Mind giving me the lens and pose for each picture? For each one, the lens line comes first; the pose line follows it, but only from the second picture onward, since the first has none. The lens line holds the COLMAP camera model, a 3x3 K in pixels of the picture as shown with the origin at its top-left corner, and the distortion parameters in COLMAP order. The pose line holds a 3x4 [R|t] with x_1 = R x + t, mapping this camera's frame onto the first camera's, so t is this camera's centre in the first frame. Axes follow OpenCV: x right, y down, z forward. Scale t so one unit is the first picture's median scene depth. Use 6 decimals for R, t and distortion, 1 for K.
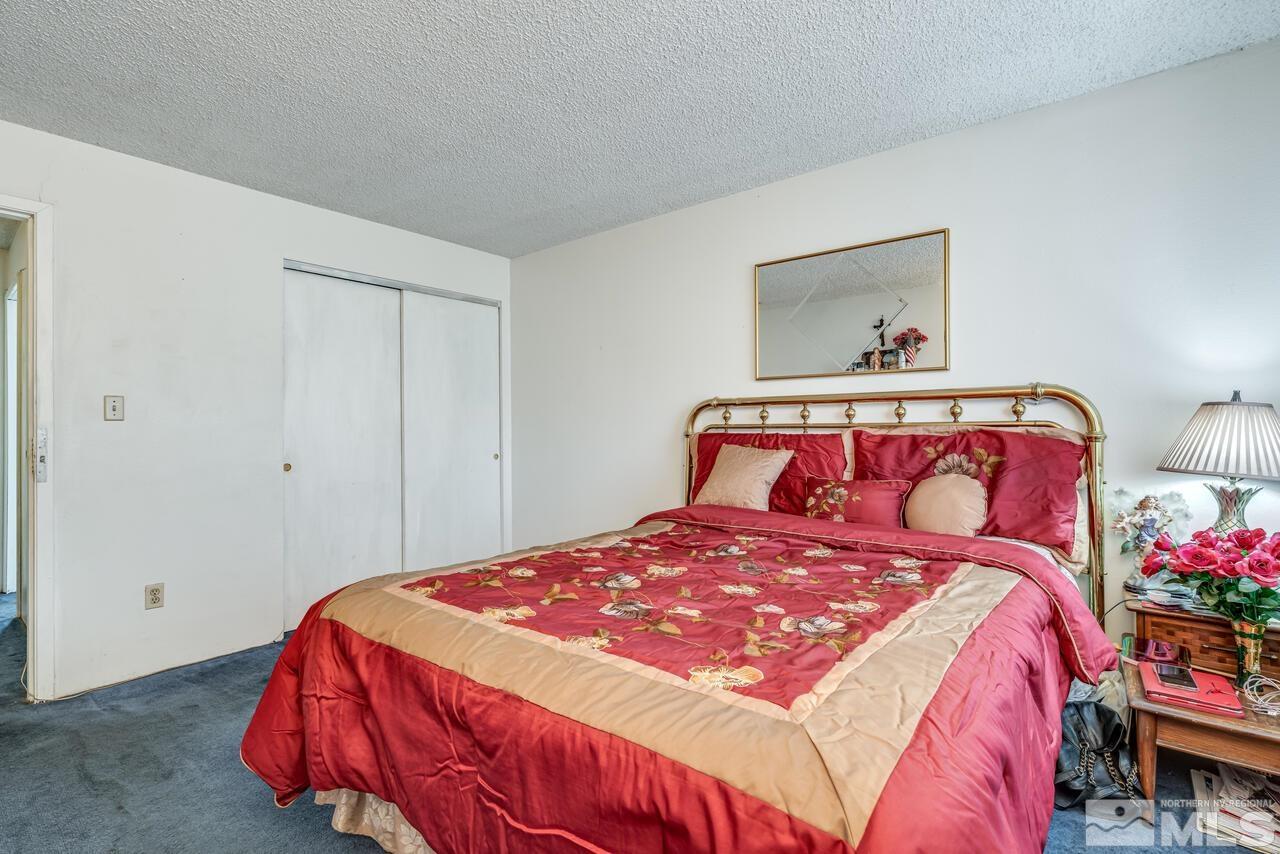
lens RADIAL K [[599.9, 0, 636.2], [0, 599.9, 408.0], [0, 0, 1]] dist [0.000758, -0.000255]
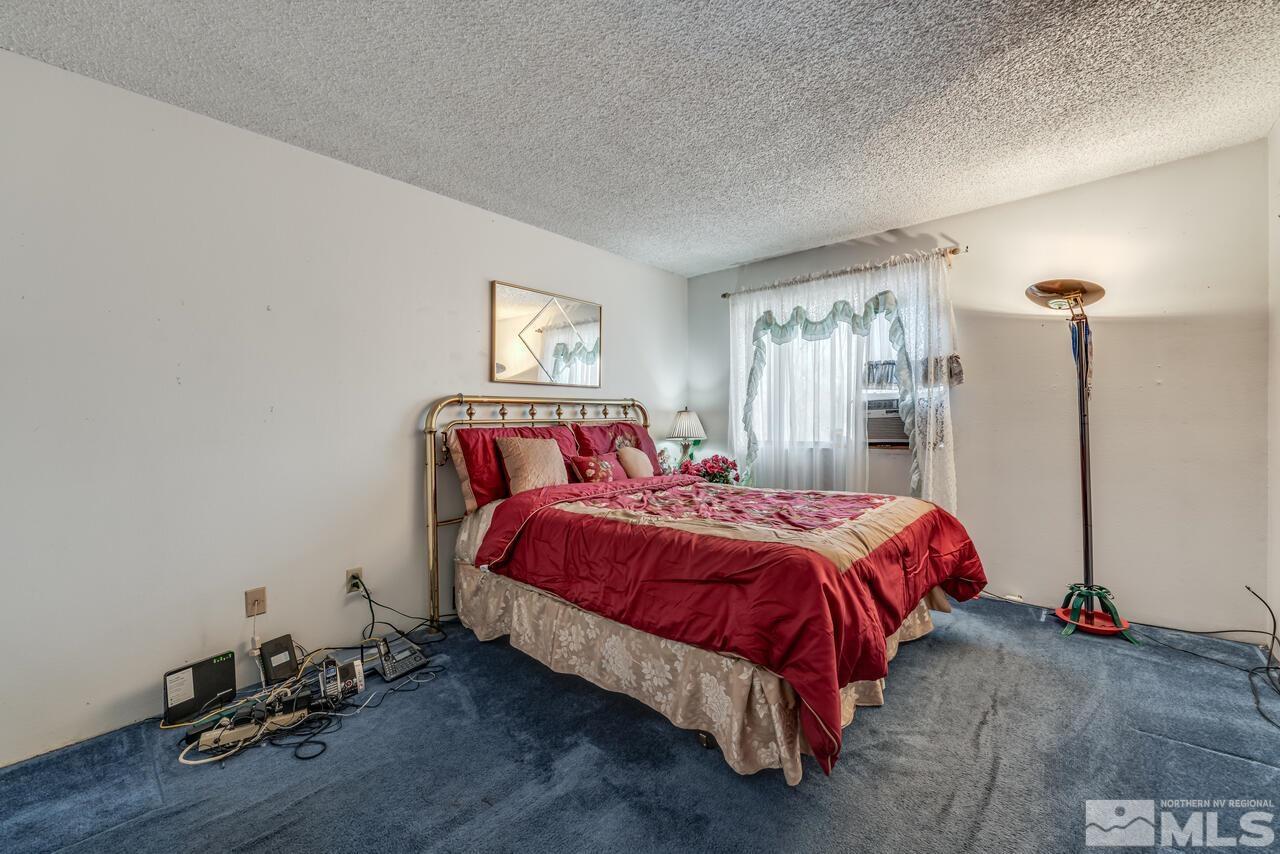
lens RADIAL K [[513.2, 0, 630.9], [0, 513.2, 444.9], [0, 0, 1]] dist [0.000023, 0.000068]
pose [[0.040192, -0.040251, 0.998381, -0.857360], [-0.009344, 0.999129, 0.040658, 0.034202], [-0.999148, -0.010963, 0.039781, 0.763012]]
